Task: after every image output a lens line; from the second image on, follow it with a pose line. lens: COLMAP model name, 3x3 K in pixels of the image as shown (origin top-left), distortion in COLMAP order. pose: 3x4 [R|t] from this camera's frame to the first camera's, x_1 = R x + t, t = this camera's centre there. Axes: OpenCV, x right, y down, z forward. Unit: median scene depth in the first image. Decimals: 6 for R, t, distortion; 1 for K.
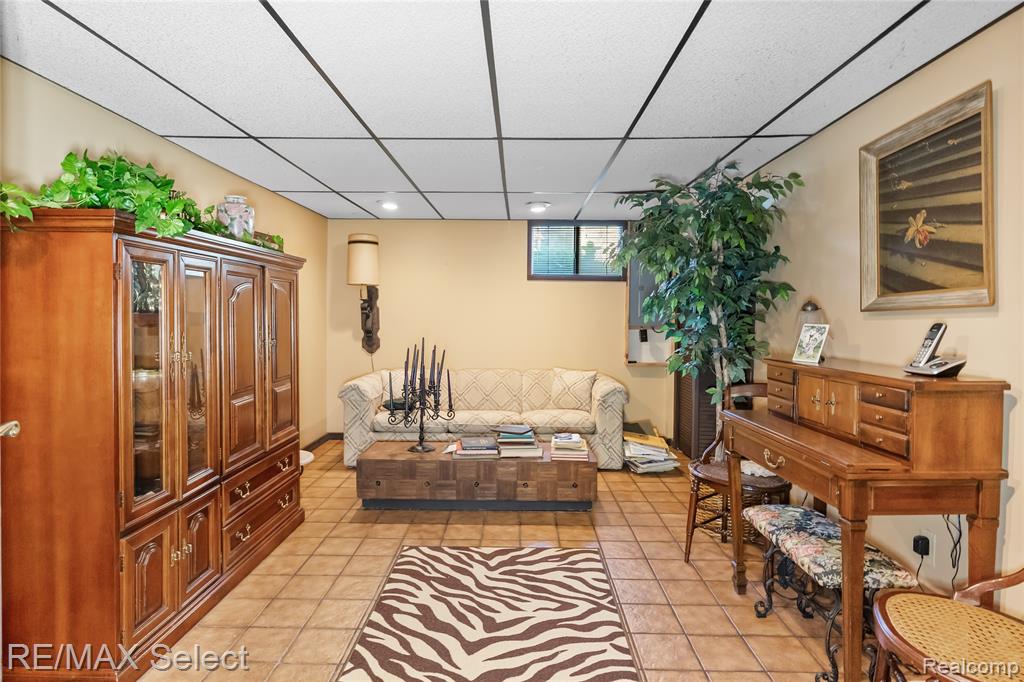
lens RADIAL K [[551.7, 0, 512.9], [0, 551.7, 334.4], [0, 0, 1]] dist [0.014747, 0.000236]
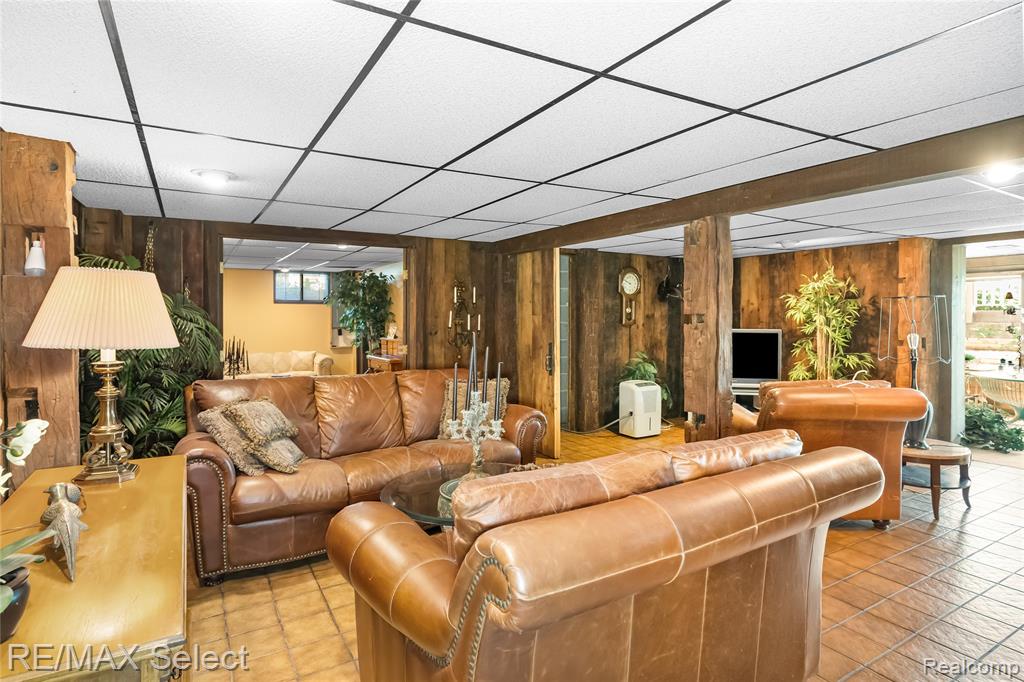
lens RADIAL K [[551.7, 0, 516.8], [0, 551.7, 335.6], [0, 0, 1]] dist [0.014747, 0.000236]
pose [[0.854534, -0.014928, 0.519181, -0.257332], [0.015304, 0.999877, 0.003561, 0.015728], [-0.519170, 0.004903, 0.854657, -1.051191]]
